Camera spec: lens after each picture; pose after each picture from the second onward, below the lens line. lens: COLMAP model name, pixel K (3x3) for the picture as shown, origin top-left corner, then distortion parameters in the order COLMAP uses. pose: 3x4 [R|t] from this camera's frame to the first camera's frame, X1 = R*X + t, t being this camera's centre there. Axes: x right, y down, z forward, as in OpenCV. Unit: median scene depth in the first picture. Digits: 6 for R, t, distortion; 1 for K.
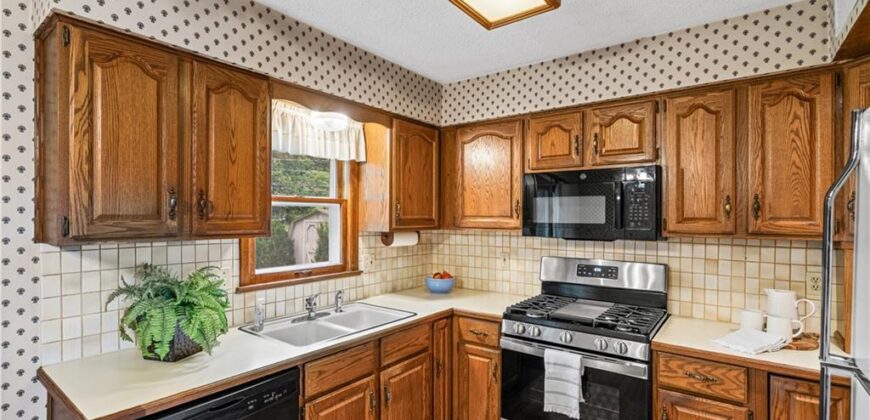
lens RADIAL K [[399.1, 0, 434.4], [0, 399.1, 216.2], [0, 0, 1]] dist [-0.004418, 0.000252]
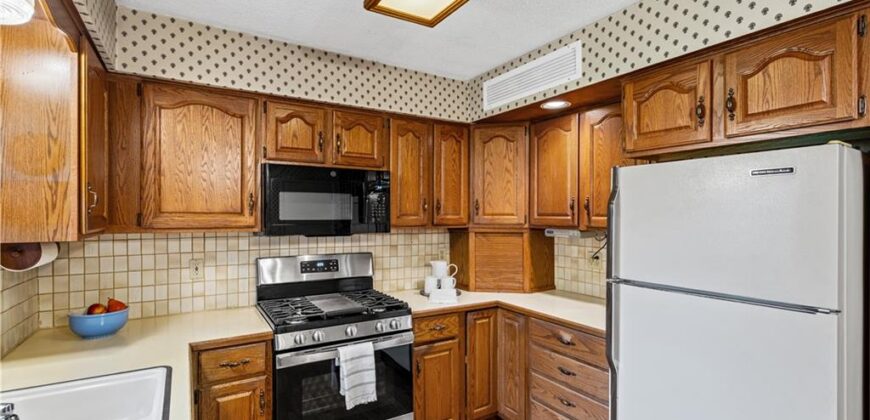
lens RADIAL K [[399.1, 0, 434.4], [0, 399.1, 216.2], [0, 0, 1]] dist [-0.004418, 0.000252]
pose [[0.372168, -0.008225, 0.928129, -0.470238], [-0.002512, 0.999948, 0.009869, -0.001987], [-0.928162, -0.006004, 0.372128, 0.365286]]
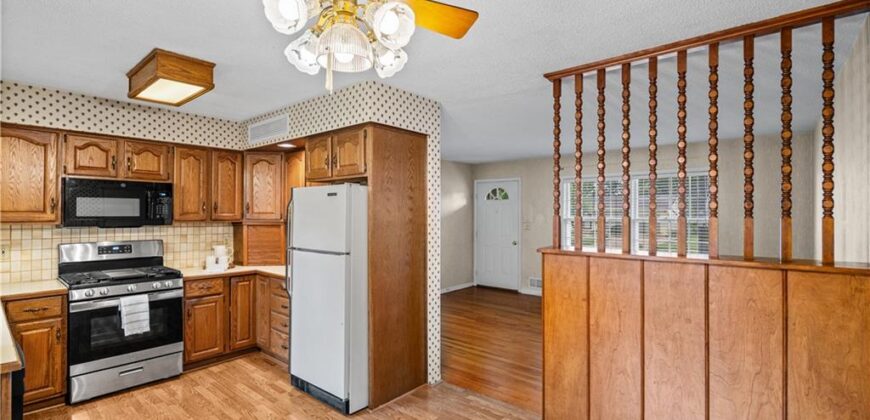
lens RADIAL K [[384.5, 0, 423.1], [0, 384.5, 211.4], [0, 0, 1]] dist [-0.000376, 0.000102]
pose [[0.076826, 0.000072, 0.997045, -0.959749], [-0.007151, 0.999974, 0.000478, -0.008913], [-0.997019, -0.007167, 0.076825, -0.234310]]
